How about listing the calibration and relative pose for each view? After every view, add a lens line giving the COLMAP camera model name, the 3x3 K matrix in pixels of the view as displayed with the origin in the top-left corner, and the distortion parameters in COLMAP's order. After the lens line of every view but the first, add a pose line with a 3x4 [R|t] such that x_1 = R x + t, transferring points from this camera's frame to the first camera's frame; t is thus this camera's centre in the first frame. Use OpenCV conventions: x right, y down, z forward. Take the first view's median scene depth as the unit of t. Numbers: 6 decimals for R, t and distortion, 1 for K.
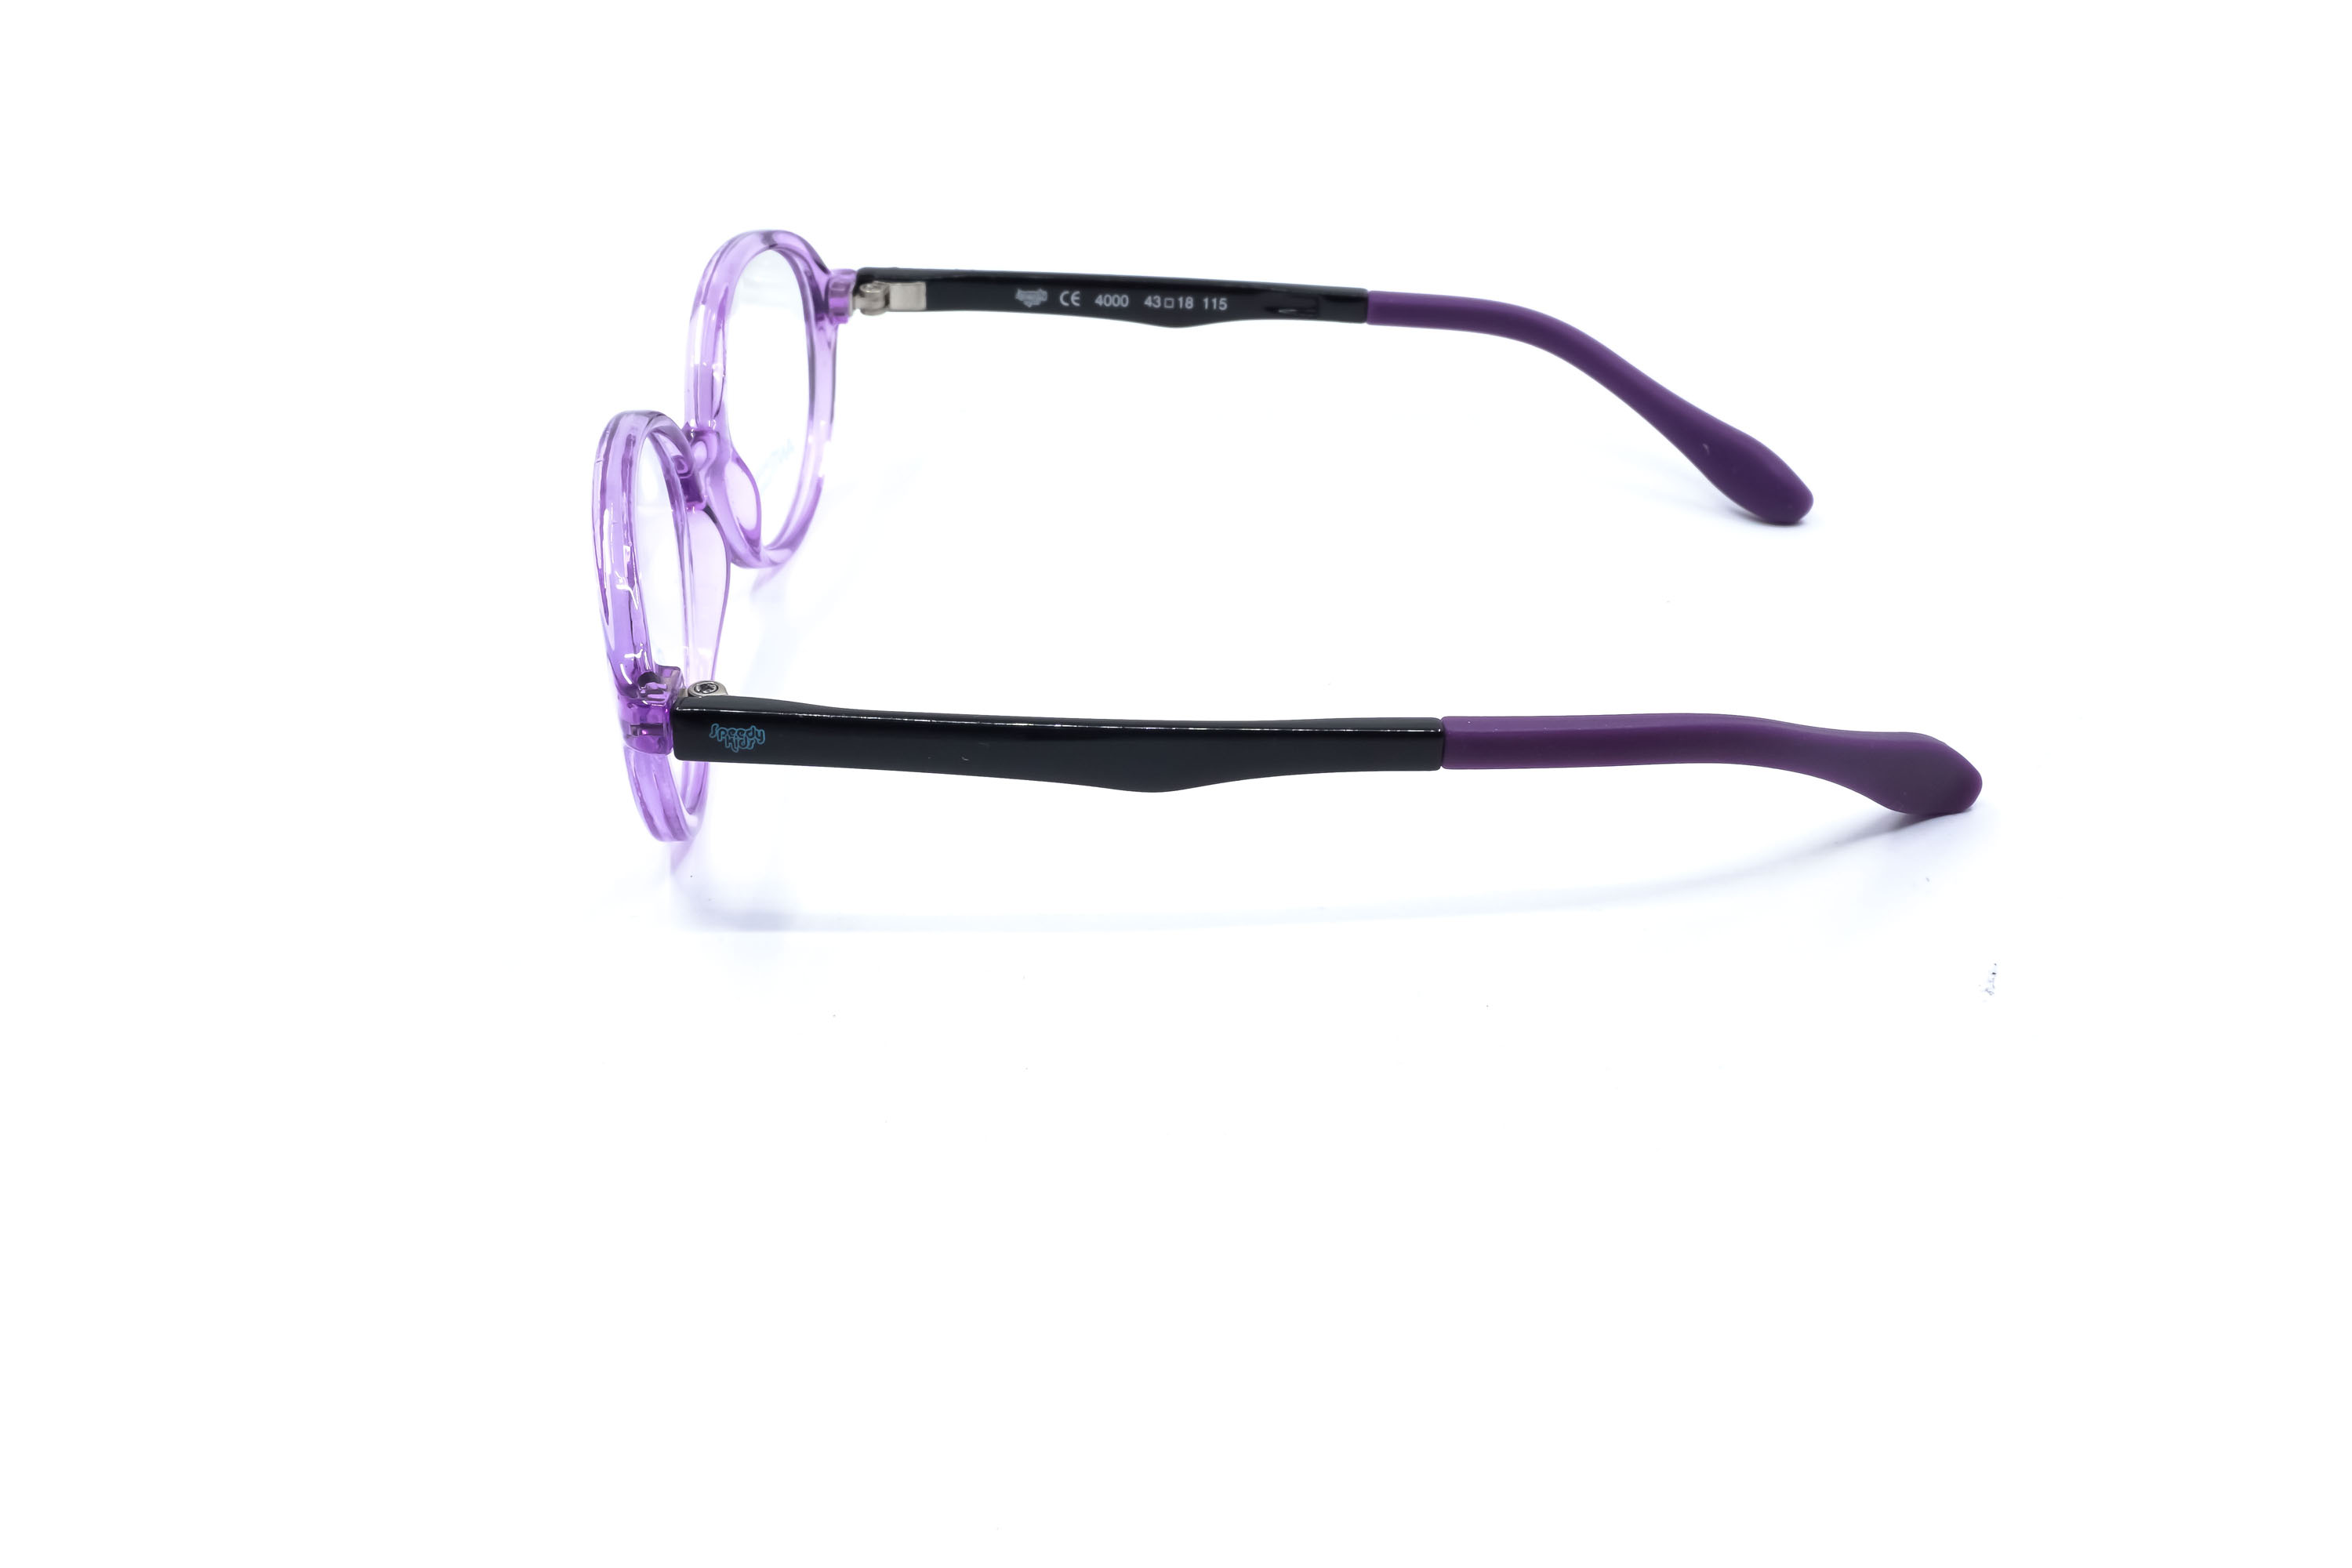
lens RADIAL K [[2409.0, 0, 1176.0], [0, 2409.0, 784.0], [0, 0, 1]] dist [0.013549, -0.001869]
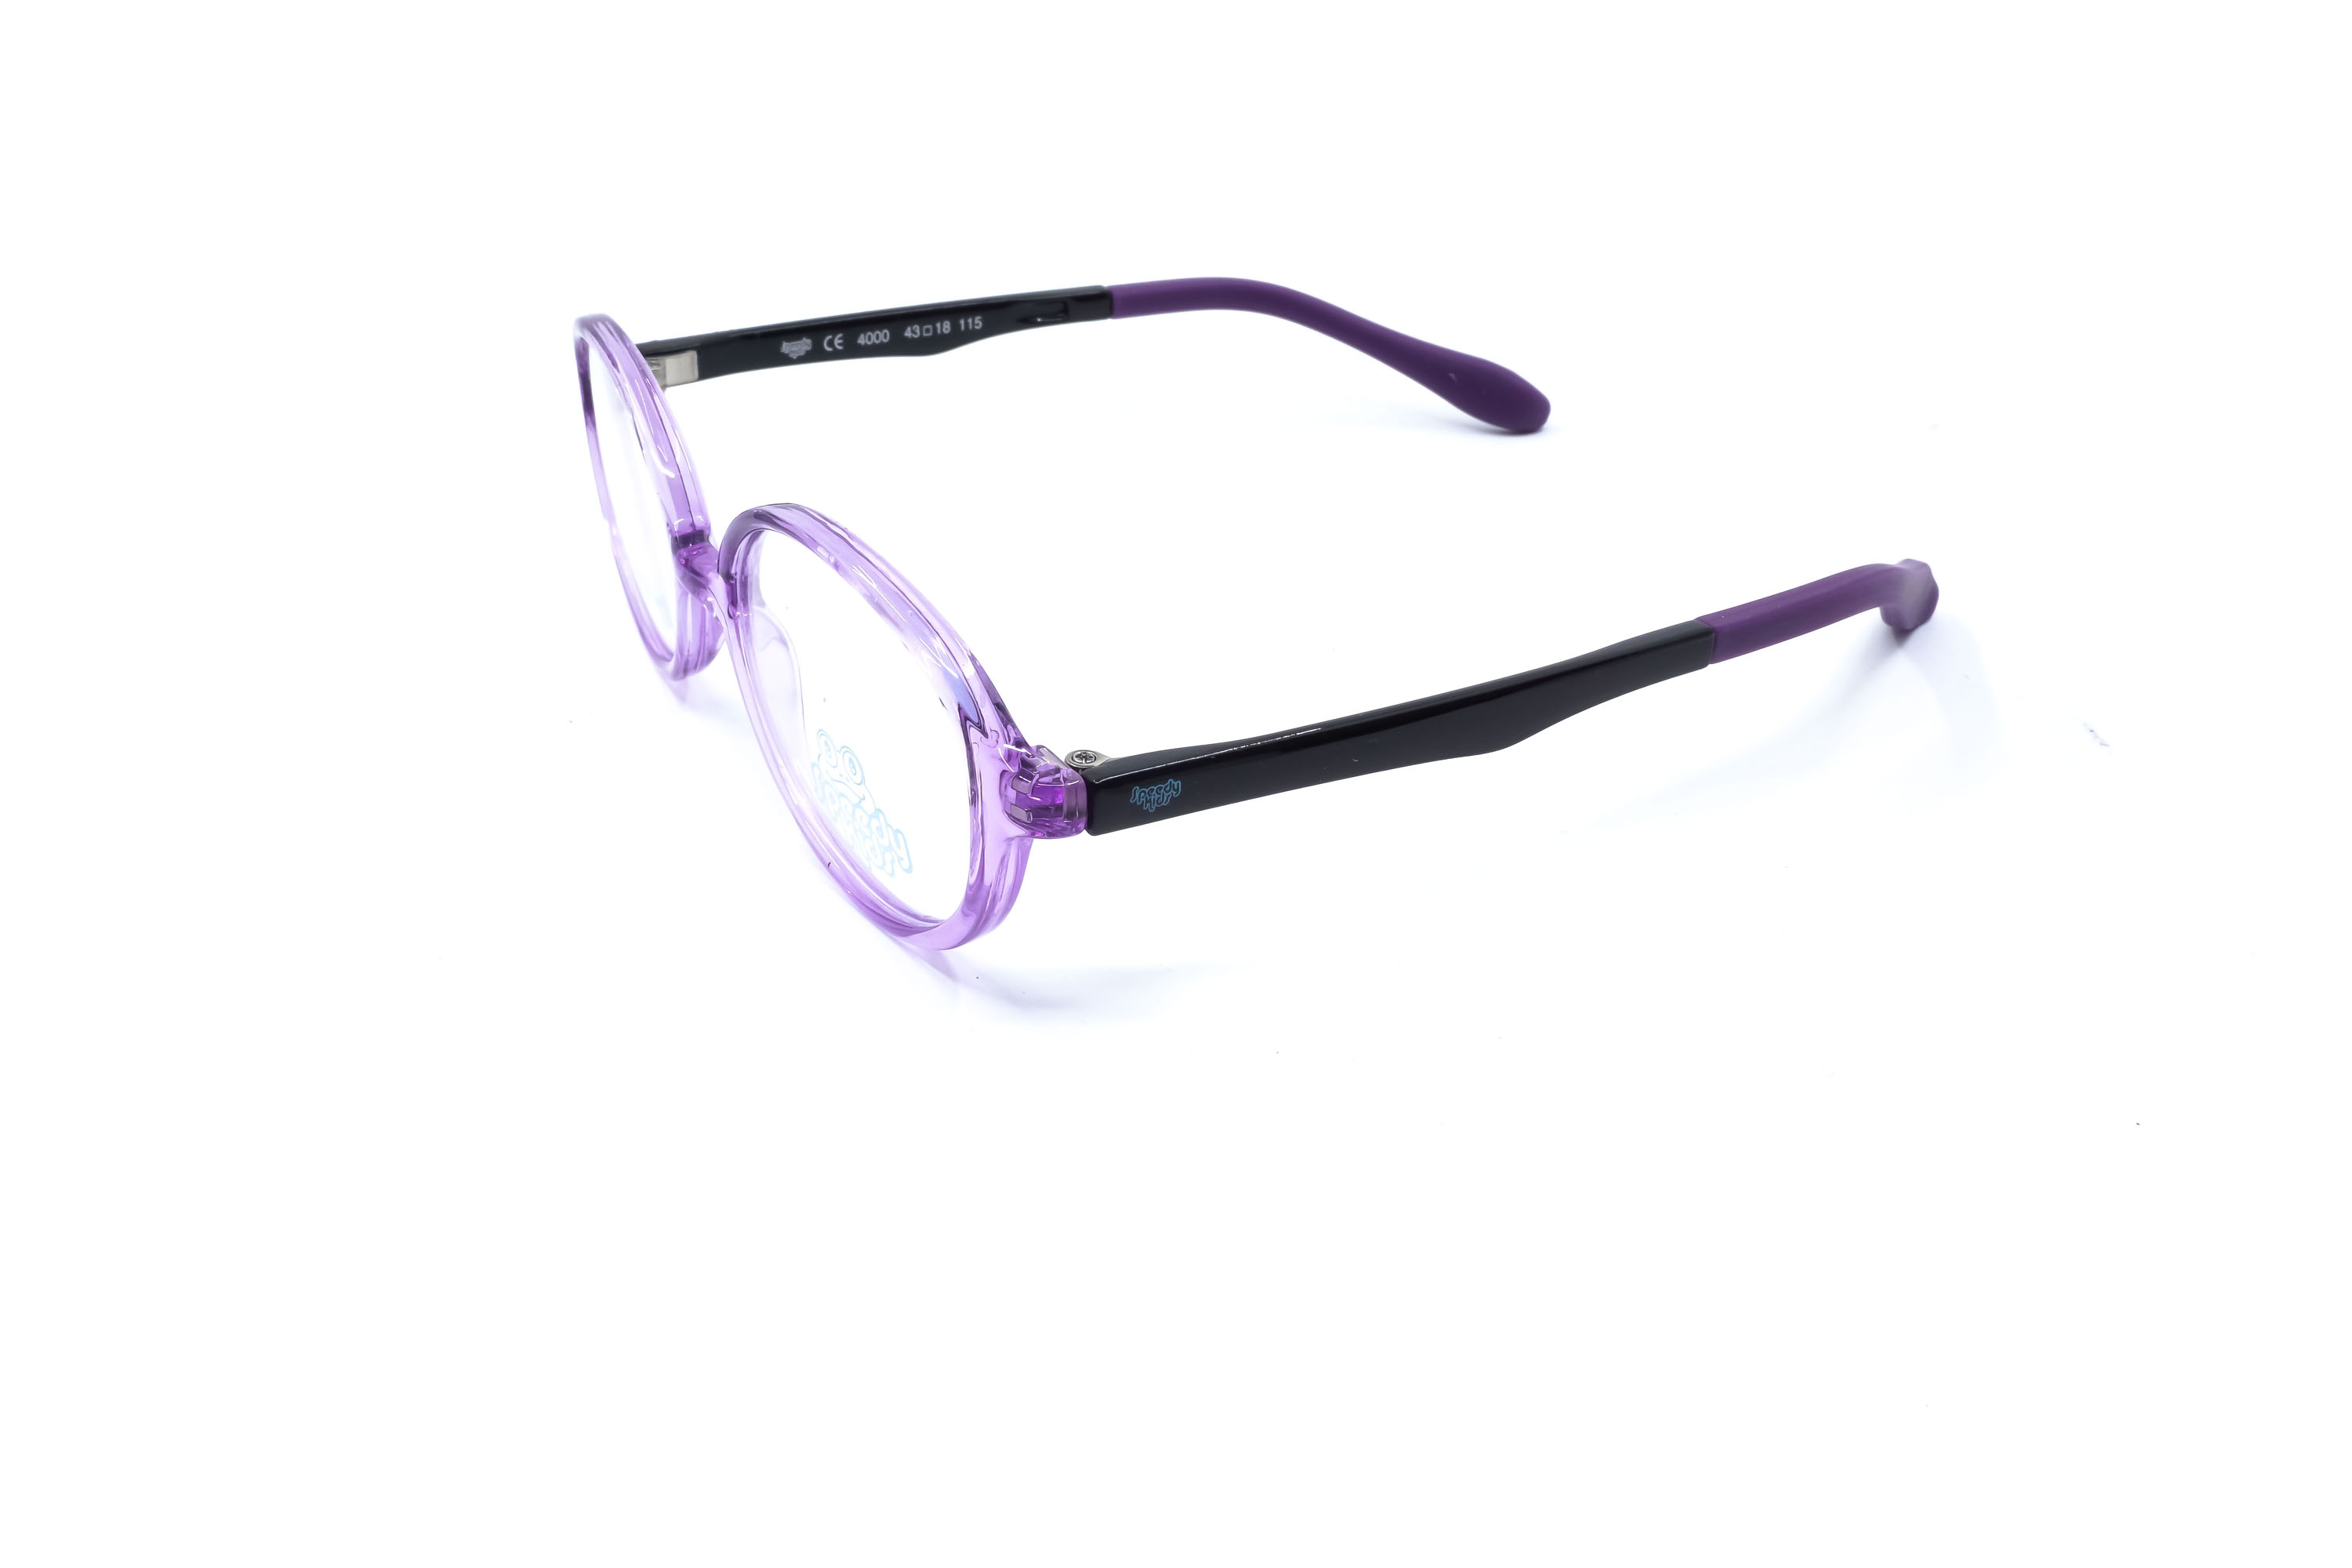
lens RADIAL K [[2409.0, 0, 1176.0], [0, 2409.0, 784.0], [0, 0, 1]] dist [0.013549, -0.001869]
pose [[0.864523, -0.246132, 0.438199, -0.392721], [0.249861, 0.966980, 0.050192, -0.046100], [-0.436084, 0.066096, 0.897475, 0.092049]]
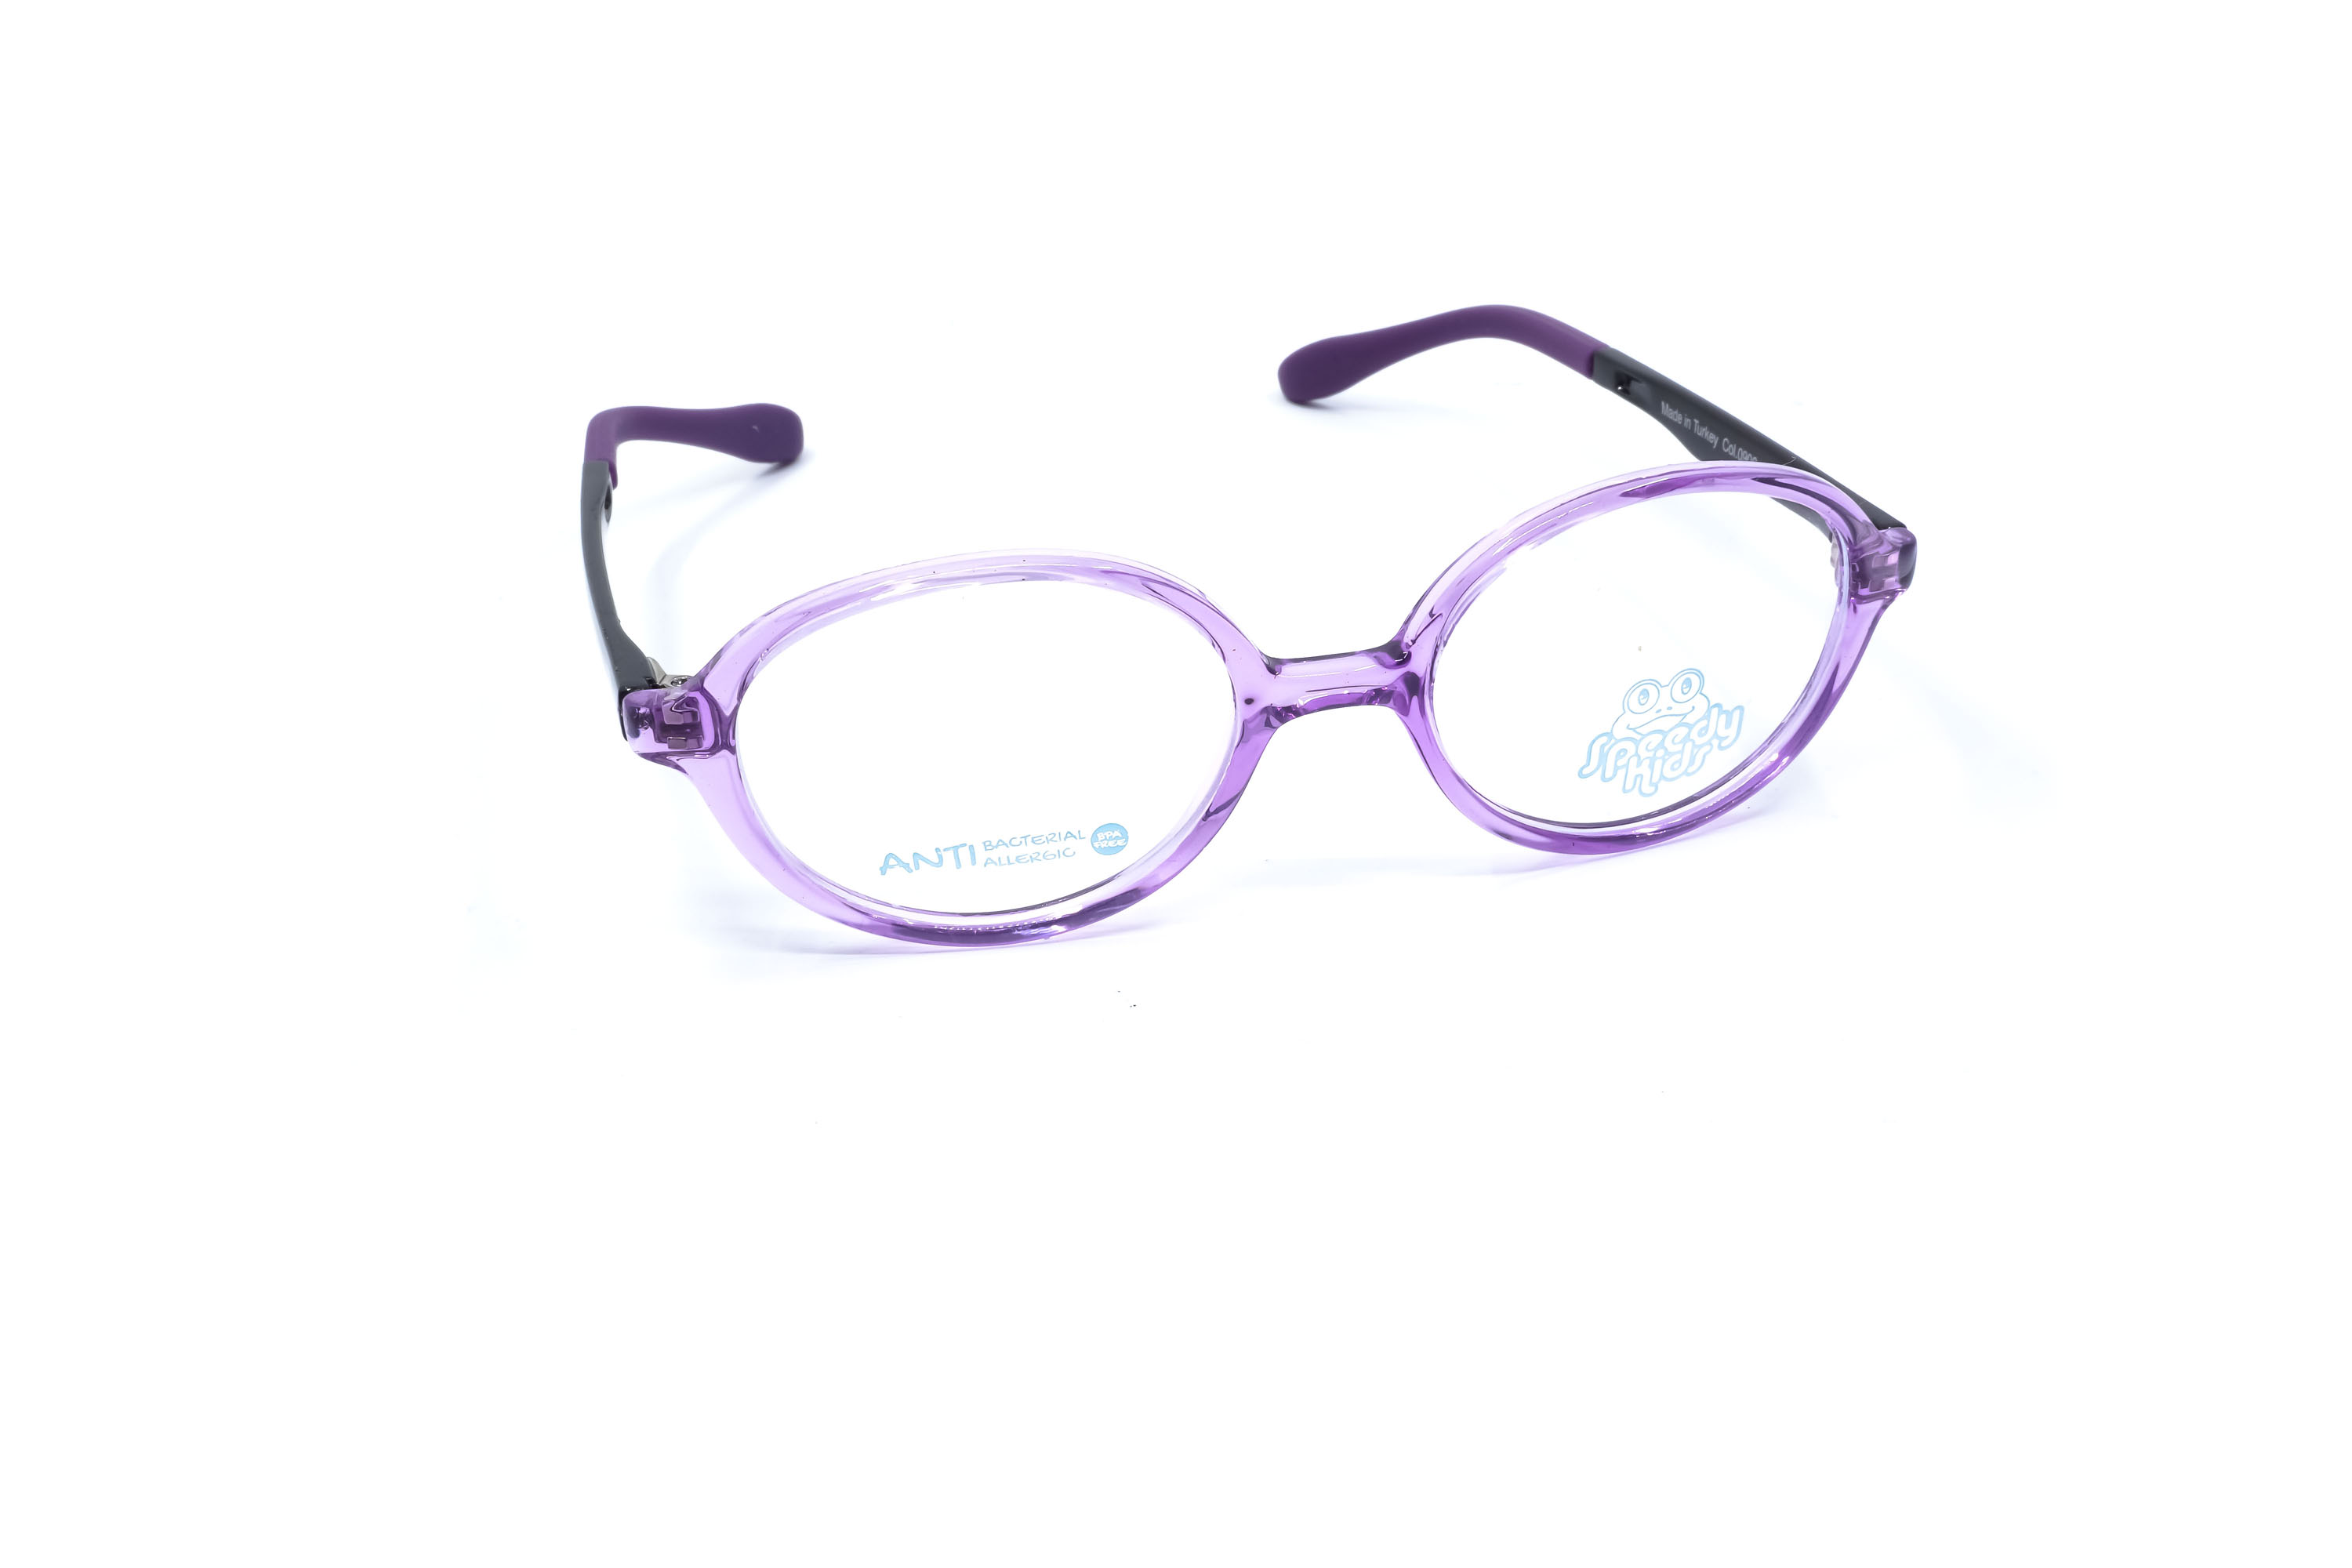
lens RADIAL K [[2409.0, 0, 1176.0], [0, 2409.0, 784.0], [0, 0, 1]] dist [0.013549, -0.001869]
pose [[-0.265945, -0.455899, 0.849370, -0.755597], [0.494442, 0.691862, 0.526170, -0.474632], [-0.827527, 0.559896, 0.041418, 0.863047]]
